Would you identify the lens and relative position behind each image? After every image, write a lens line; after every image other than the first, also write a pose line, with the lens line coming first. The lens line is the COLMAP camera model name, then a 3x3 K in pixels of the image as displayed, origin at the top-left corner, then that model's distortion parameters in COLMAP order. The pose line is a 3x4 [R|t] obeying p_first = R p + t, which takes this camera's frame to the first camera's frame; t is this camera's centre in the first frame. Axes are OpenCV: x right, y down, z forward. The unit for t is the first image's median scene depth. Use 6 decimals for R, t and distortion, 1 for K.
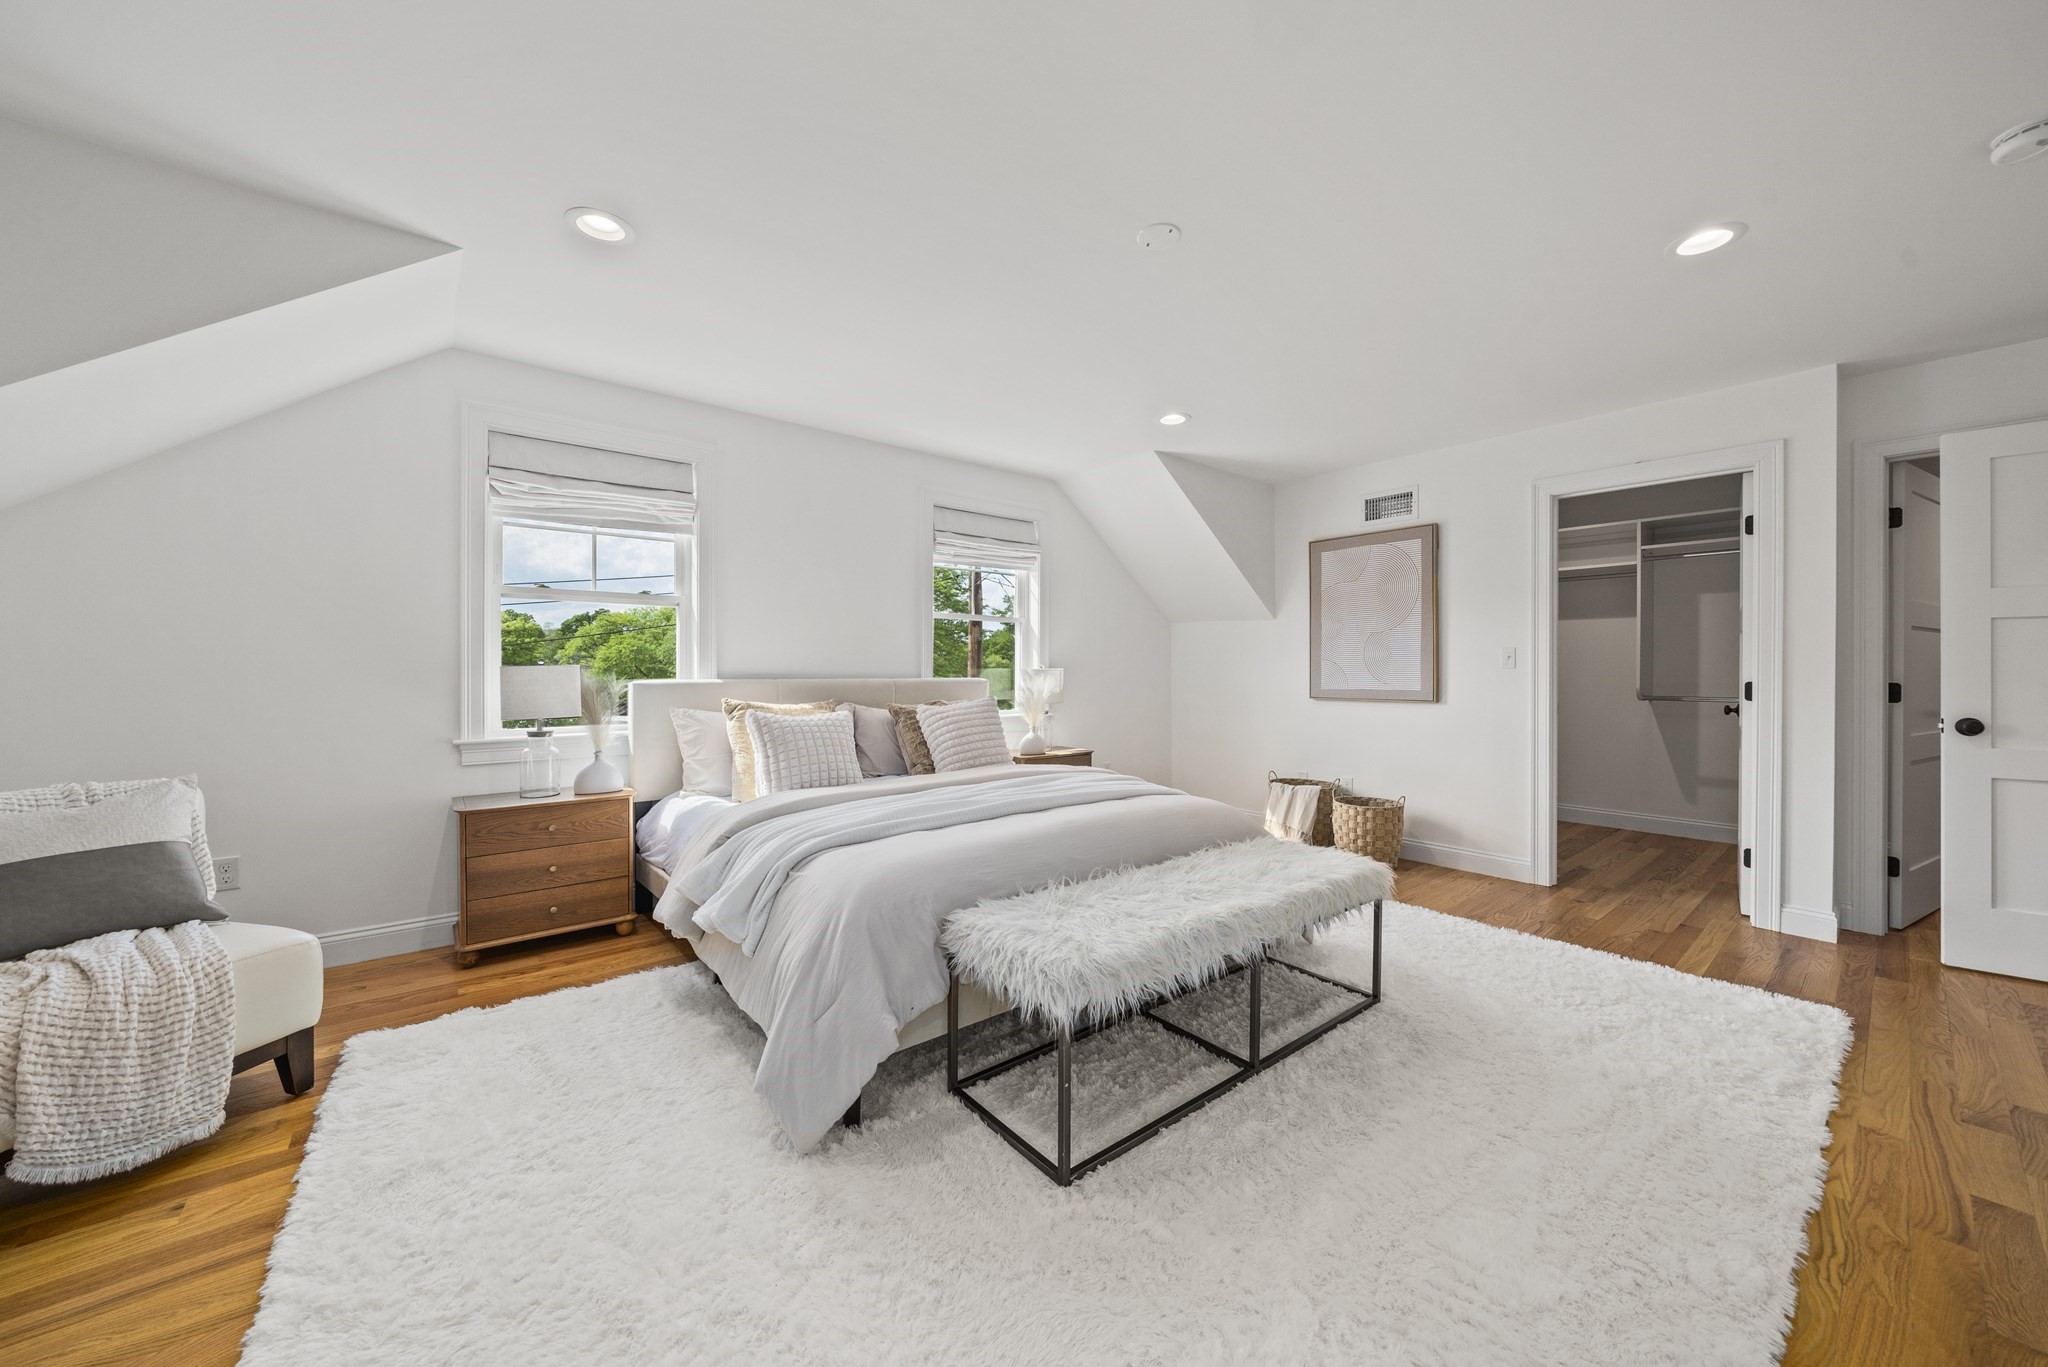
lens RADIAL K [[729.2, 0, 1024.9], [0, 729.2, 677.4], [0, 0, 1]] dist [-0.003540, -0.000319]
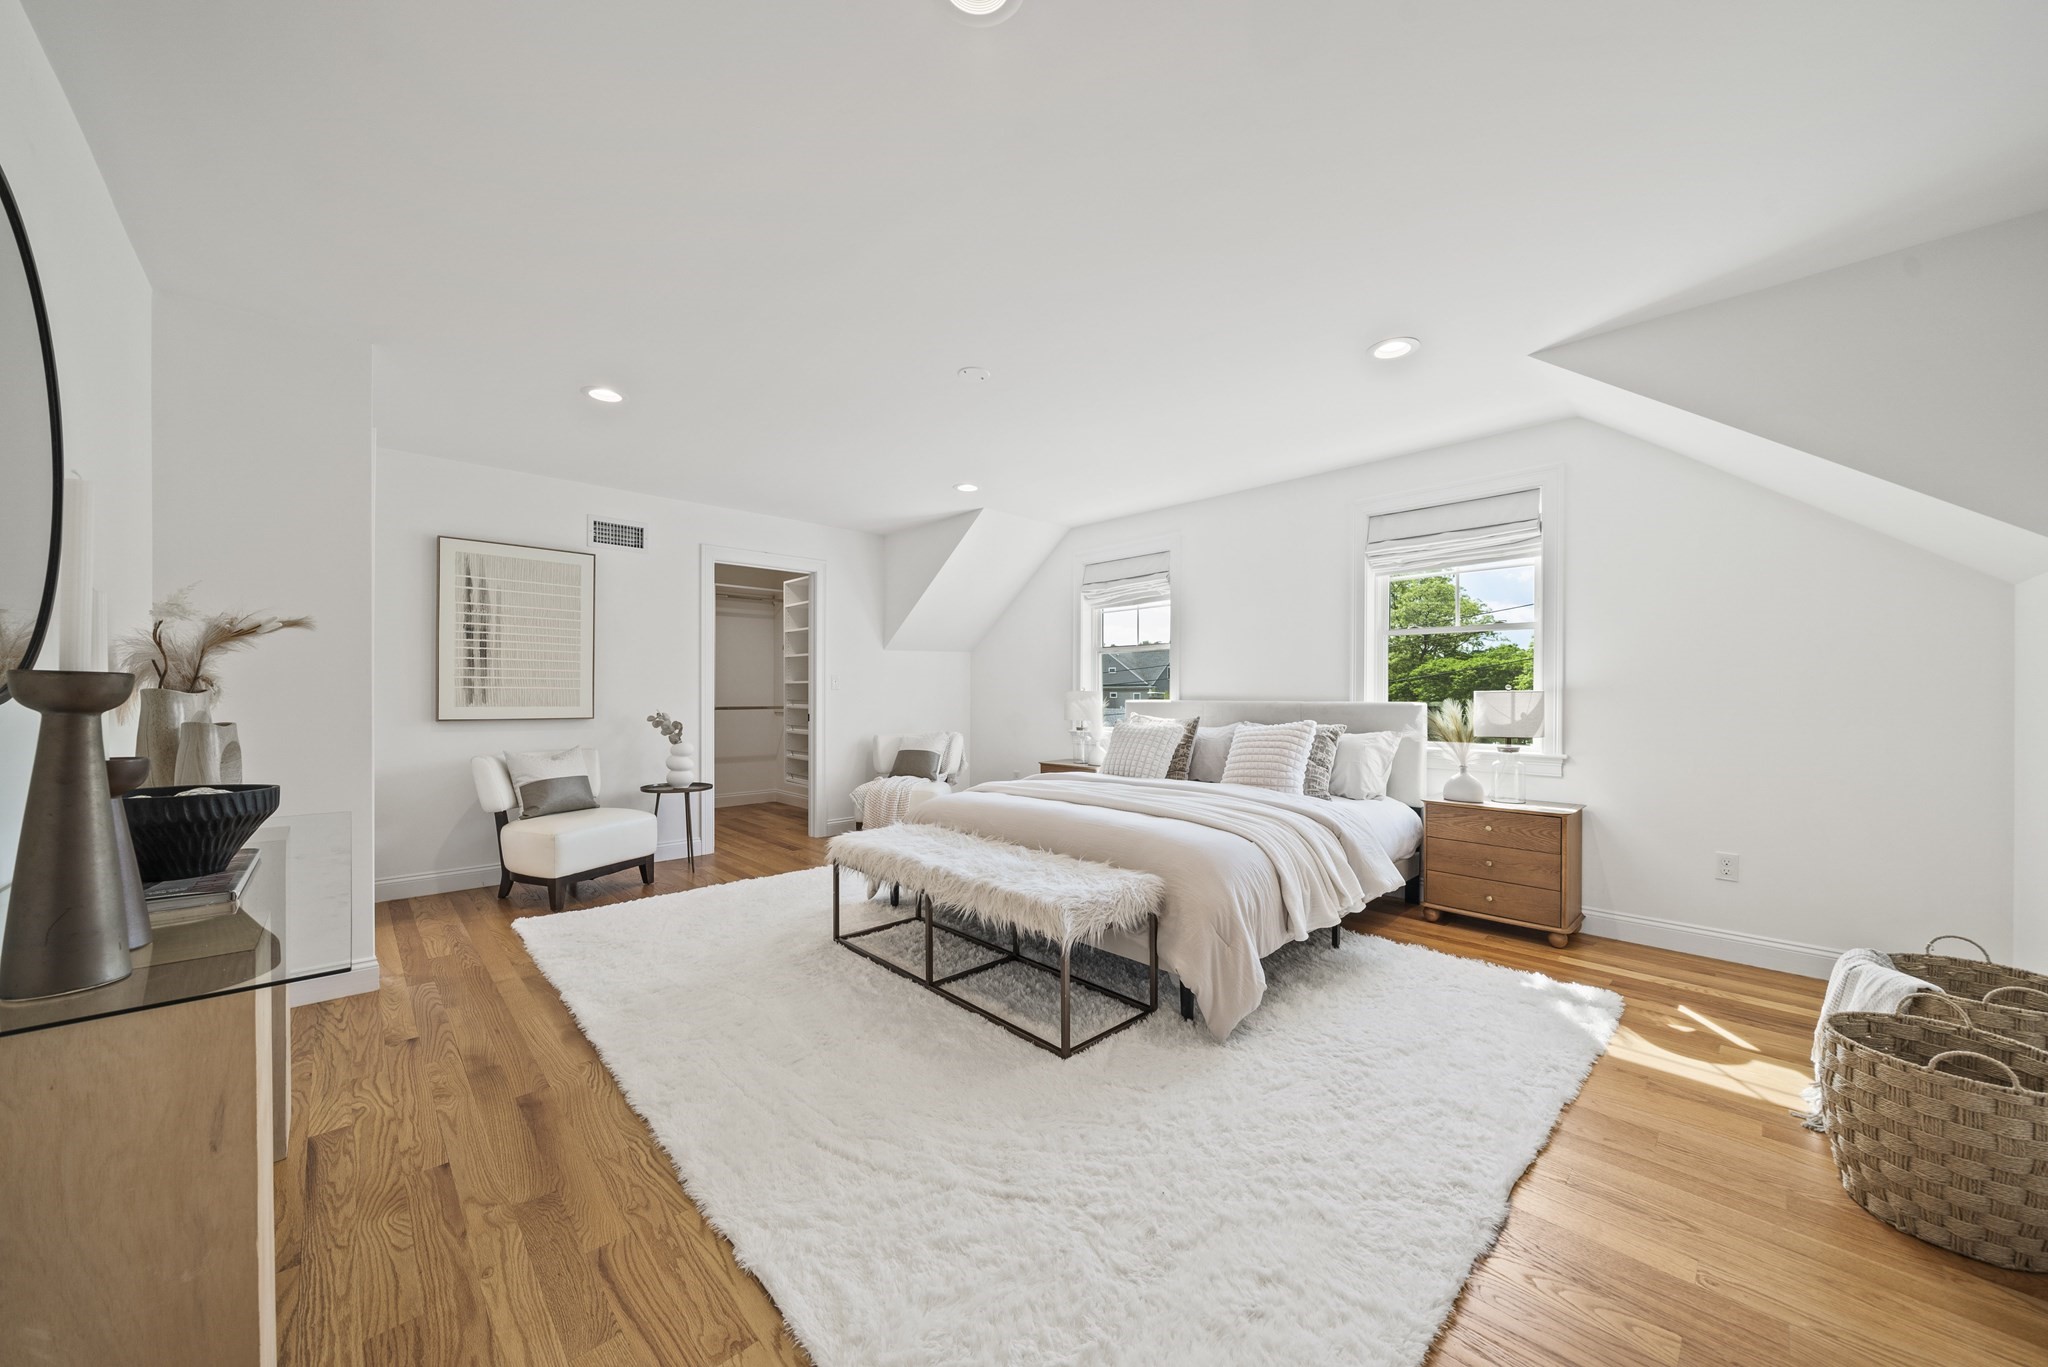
lens RADIAL K [[719.4, 0, 1031.5], [0, 719.4, 701.1], [0, 0, 1]] dist [-0.003672, -0.000322]
pose [[0.077740, 0.014748, -0.996865, 0.927427], [-0.009146, 0.999859, 0.014079, -0.009865], [0.996932, 0.008023, 0.077864, 0.602518]]
